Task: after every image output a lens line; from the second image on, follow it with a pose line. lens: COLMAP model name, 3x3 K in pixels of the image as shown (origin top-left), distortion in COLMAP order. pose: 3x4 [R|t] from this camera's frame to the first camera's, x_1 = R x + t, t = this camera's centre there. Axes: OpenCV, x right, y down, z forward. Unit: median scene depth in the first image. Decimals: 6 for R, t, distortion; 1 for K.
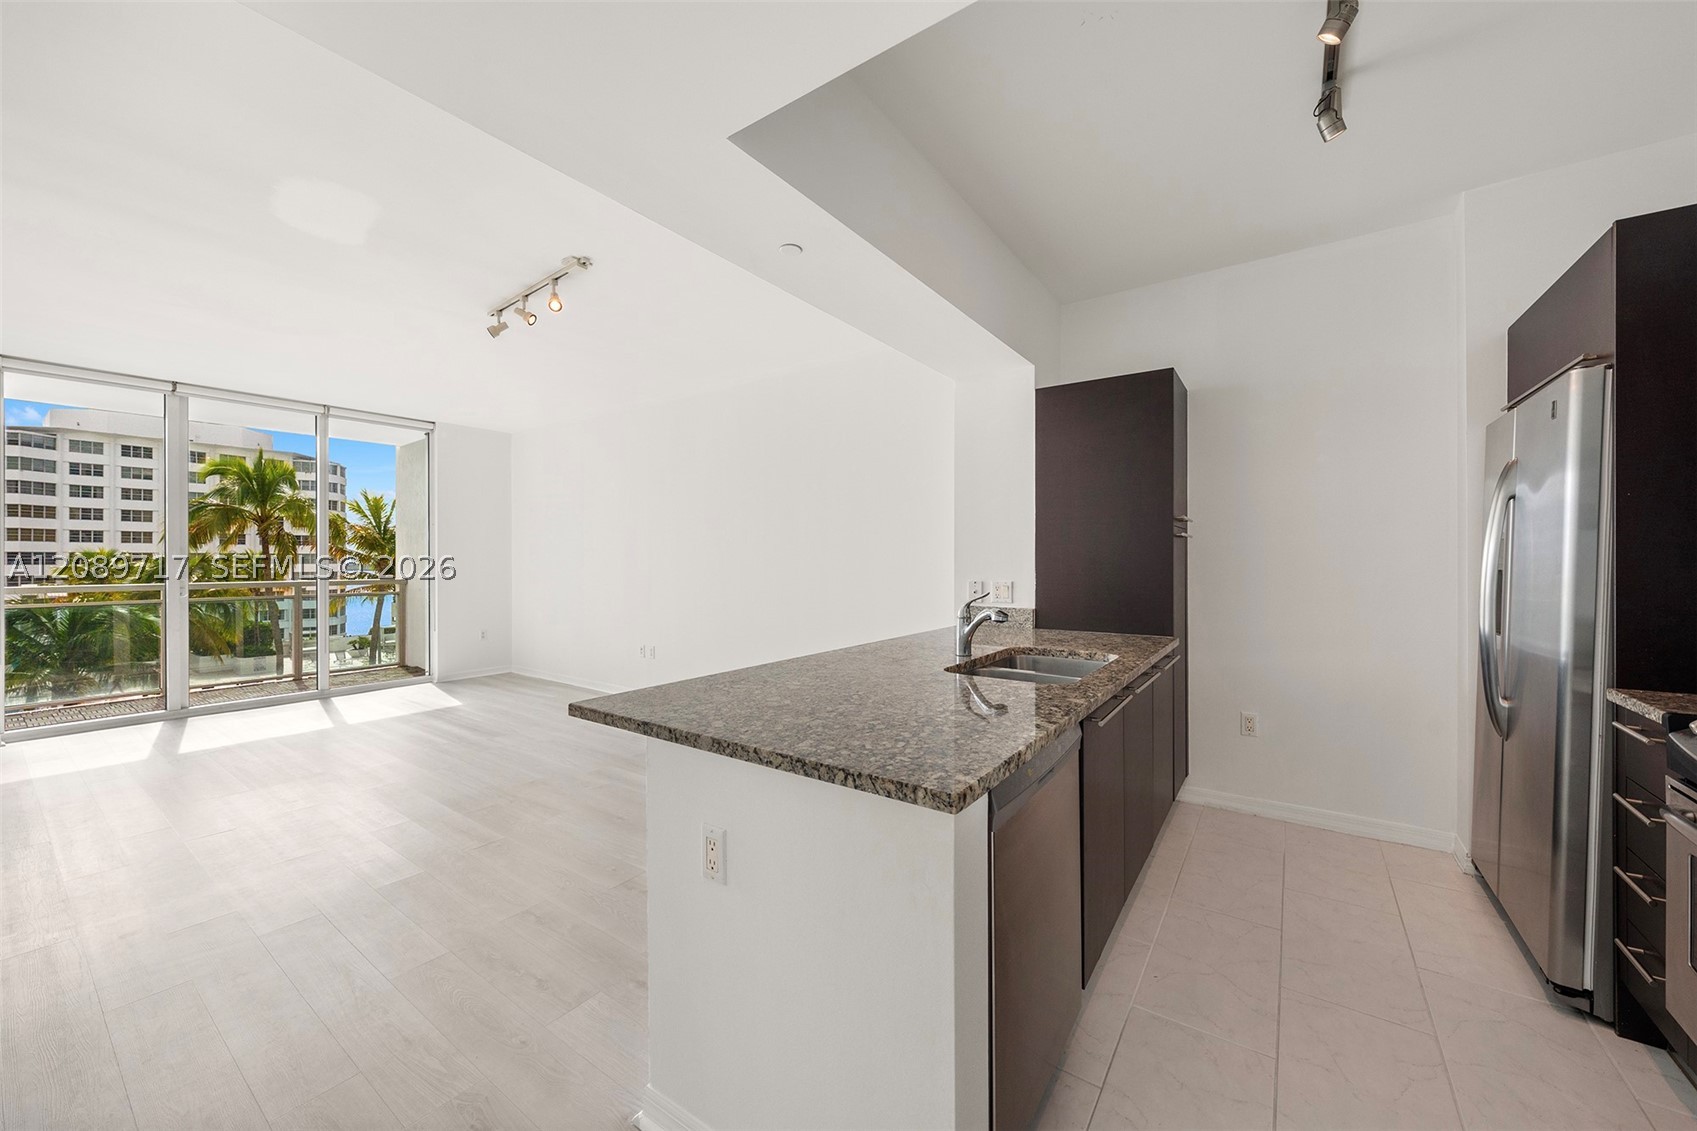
lens RADIAL K [[637.3, 0, 838.0], [0, 637.3, 559.6], [0, 0, 1]] dist [-0.003317, 0.001004]
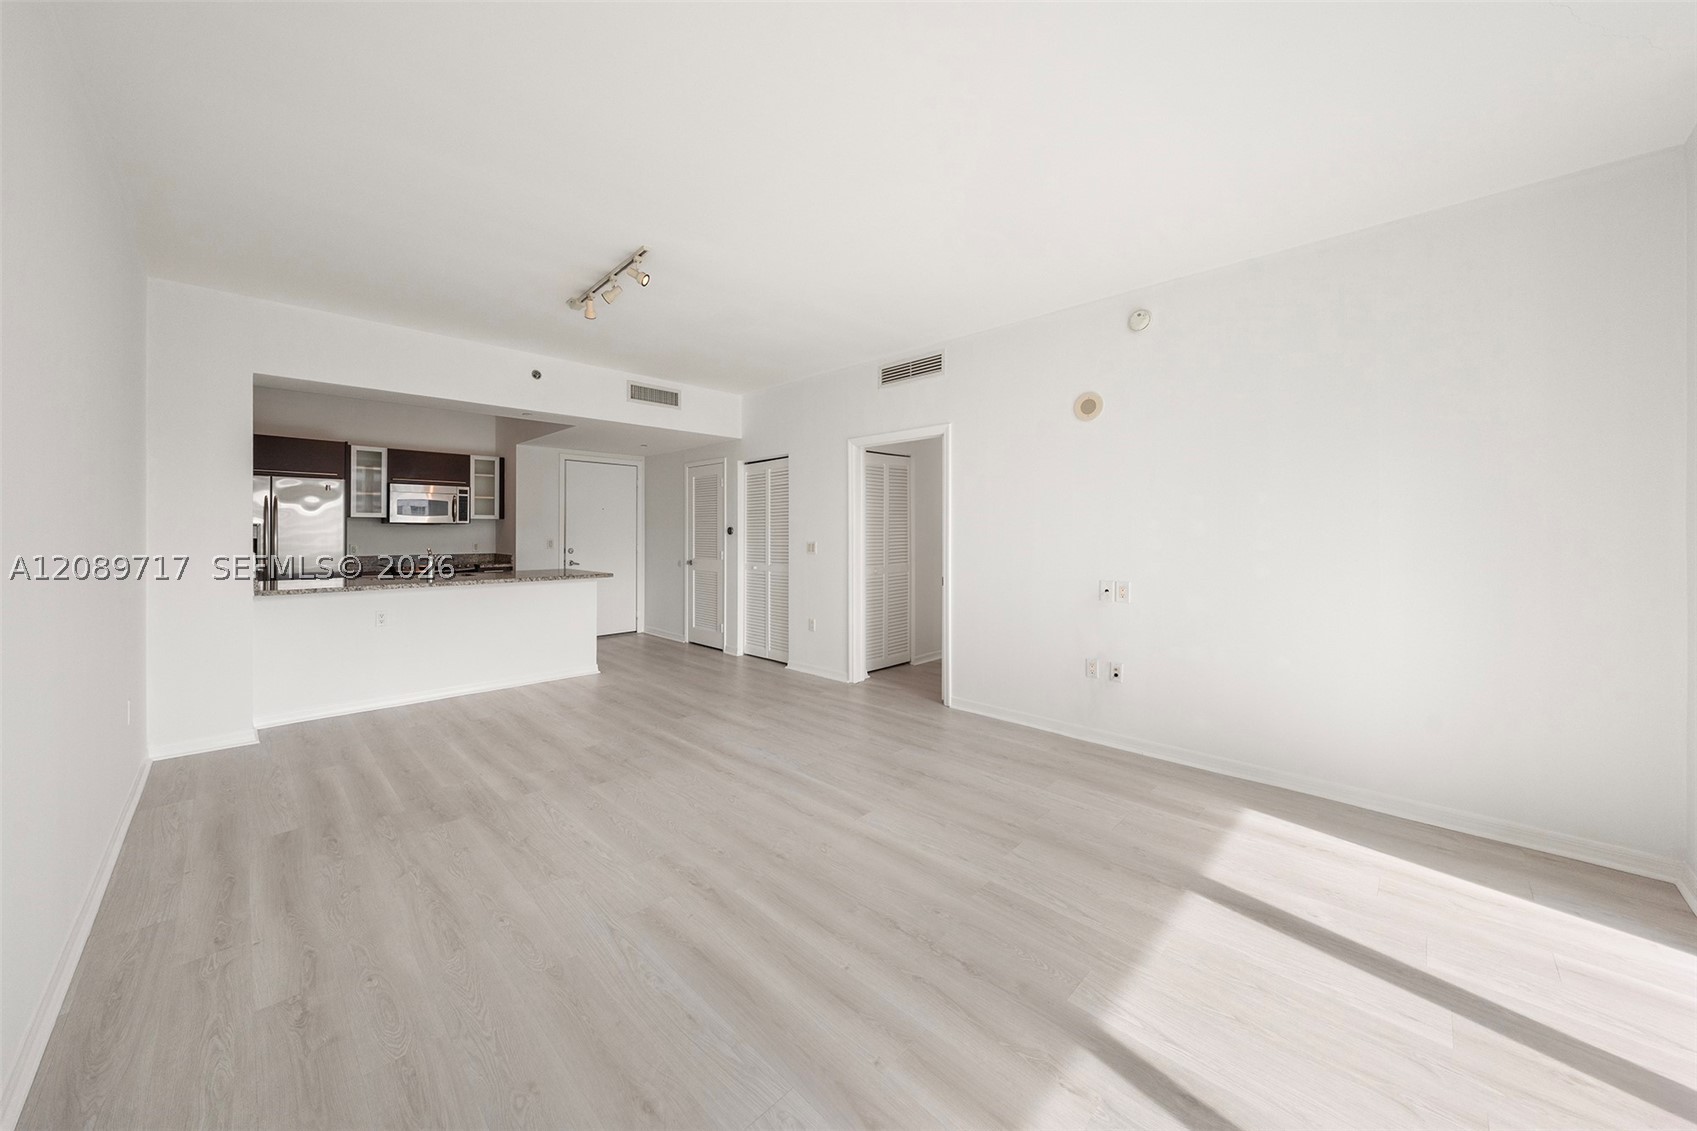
lens RADIAL K [[589.2, 0, 829.4], [0, 589.2, 544.3], [0, 0, 1]] dist [-0.008696, 0.000614]
pose [[-0.988397, -0.003974, 0.151840, -0.922758], [-0.001016, 0.999808, 0.019550, -0.003320], [-0.151889, 0.019168, -0.988212, 1.767777]]
